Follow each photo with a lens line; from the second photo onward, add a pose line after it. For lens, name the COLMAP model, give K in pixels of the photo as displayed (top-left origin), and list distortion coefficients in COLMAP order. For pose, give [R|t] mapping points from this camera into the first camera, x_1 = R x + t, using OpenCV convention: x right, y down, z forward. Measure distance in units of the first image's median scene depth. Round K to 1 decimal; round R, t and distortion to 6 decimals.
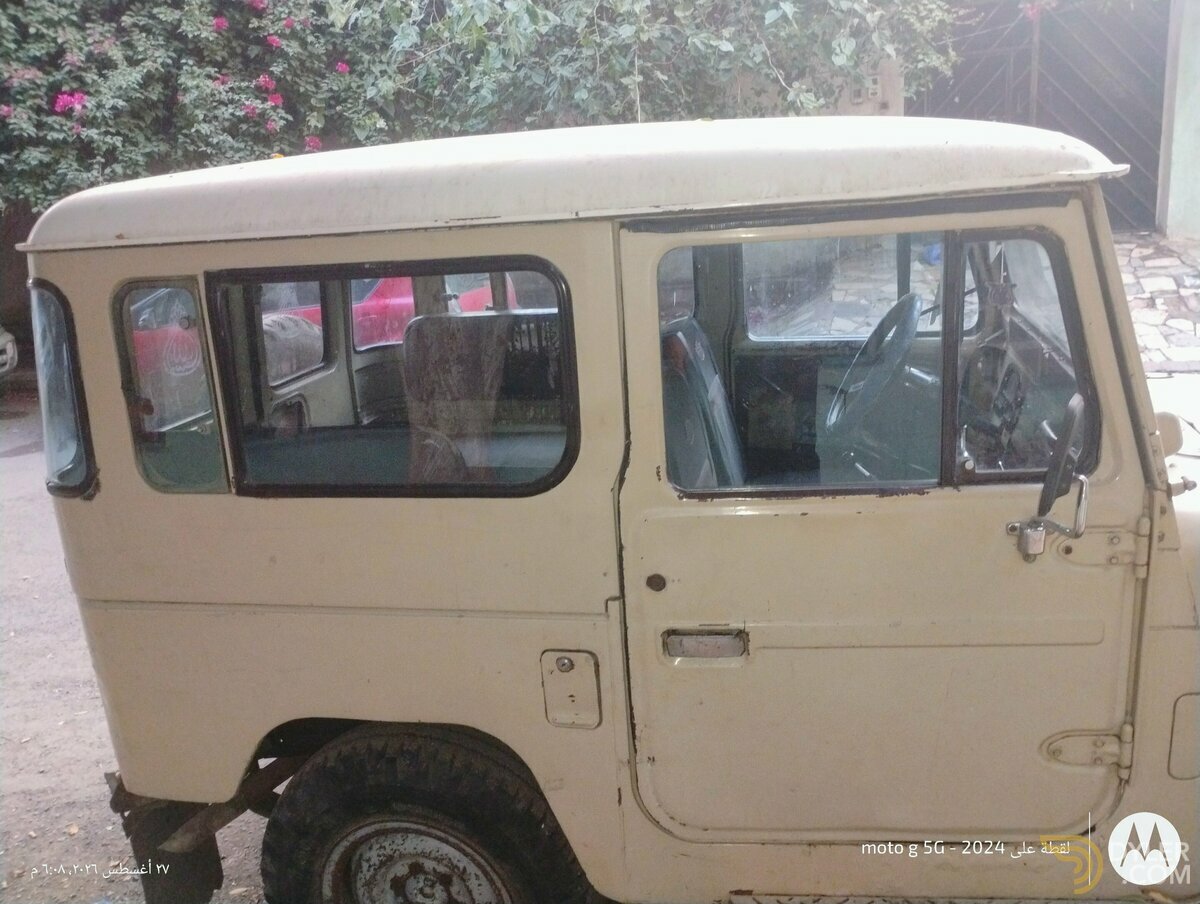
lens RADIAL K [[983.7, 0, 599.6], [0, 983.7, 453.2], [0, 0, 1]] dist [0.018049, 0.001812]
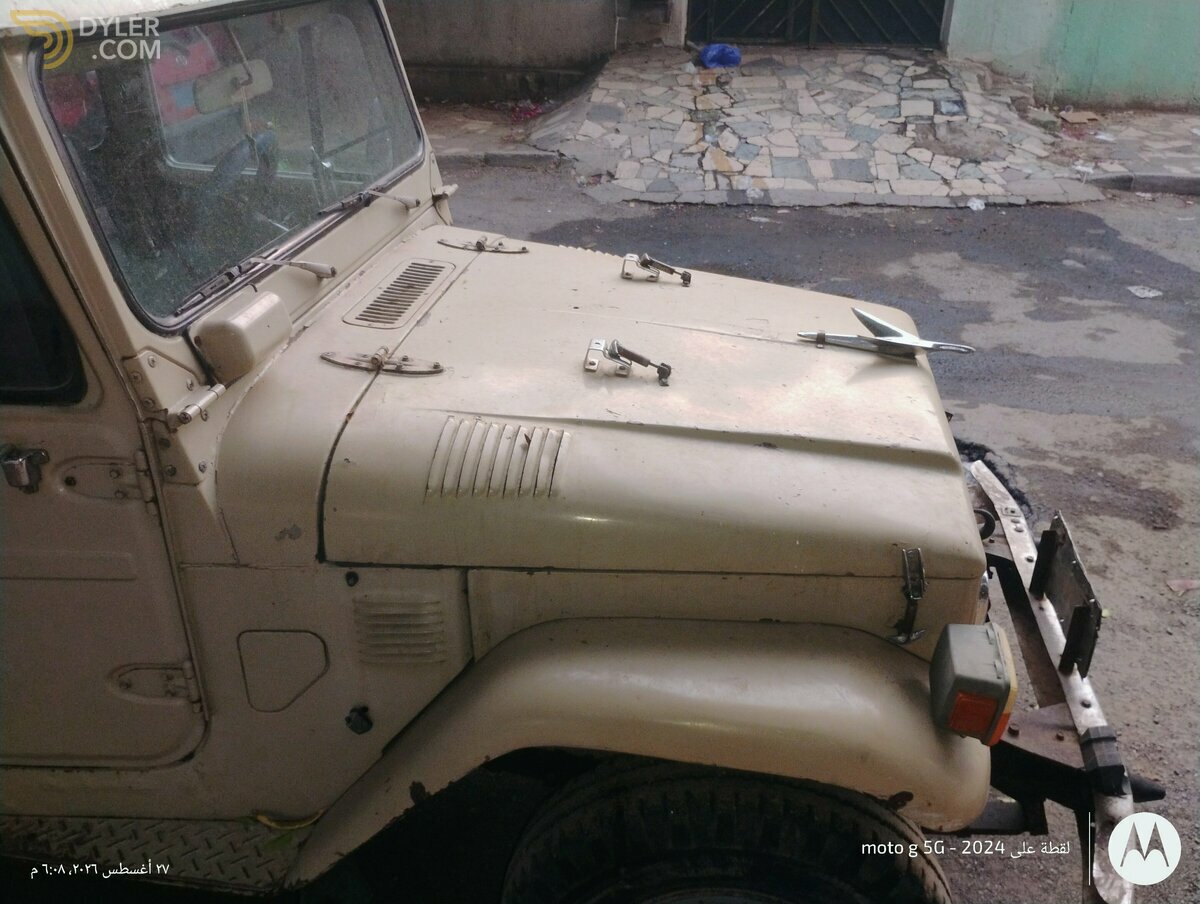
lens RADIAL K [[983.7, 0, 601.2], [0, 983.7, 454.0], [0, 0, 1]] dist [0.018049, 0.001812]
pose [[0.993663, 0.034580, 0.106949, 0.164305], [-0.056594, 0.976010, 0.210242, -0.026294], [-0.097113, -0.214963, 0.971782, 0.021603]]
